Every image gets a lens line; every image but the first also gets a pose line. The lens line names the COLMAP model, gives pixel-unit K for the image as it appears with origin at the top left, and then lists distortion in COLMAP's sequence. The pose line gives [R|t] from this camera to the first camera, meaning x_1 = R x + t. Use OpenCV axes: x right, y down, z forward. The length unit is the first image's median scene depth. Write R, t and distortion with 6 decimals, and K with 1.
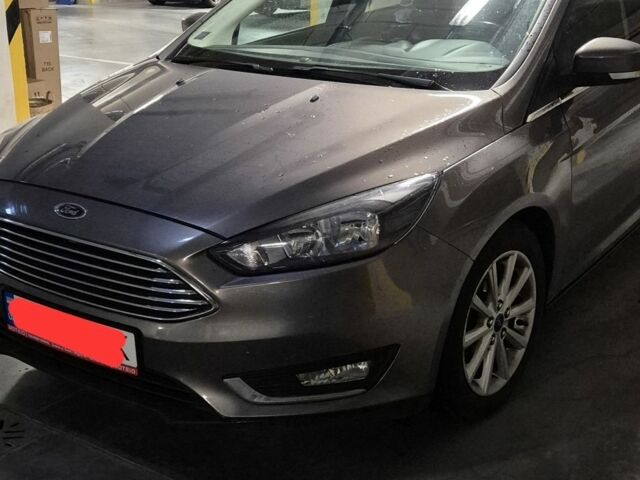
lens RADIAL K [[917.3, 0, 321.1], [0, 917.3, 240.1], [0, 0, 1]] dist [-0.013934, 0.000000]
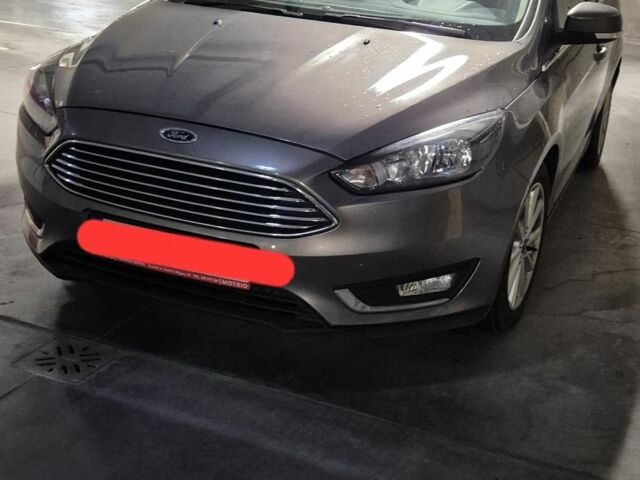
lens RADIAL K [[917.3, 0, 320.0], [0, 917.3, 240.5], [0, 0, 1]] dist [-0.013934, 0.000000]
pose [[0.971052, -0.003939, 0.238835, -0.374846], [-0.003445, 0.999529, 0.030492, 0.056519], [-0.238843, -0.030432, 0.970581, -0.059278]]
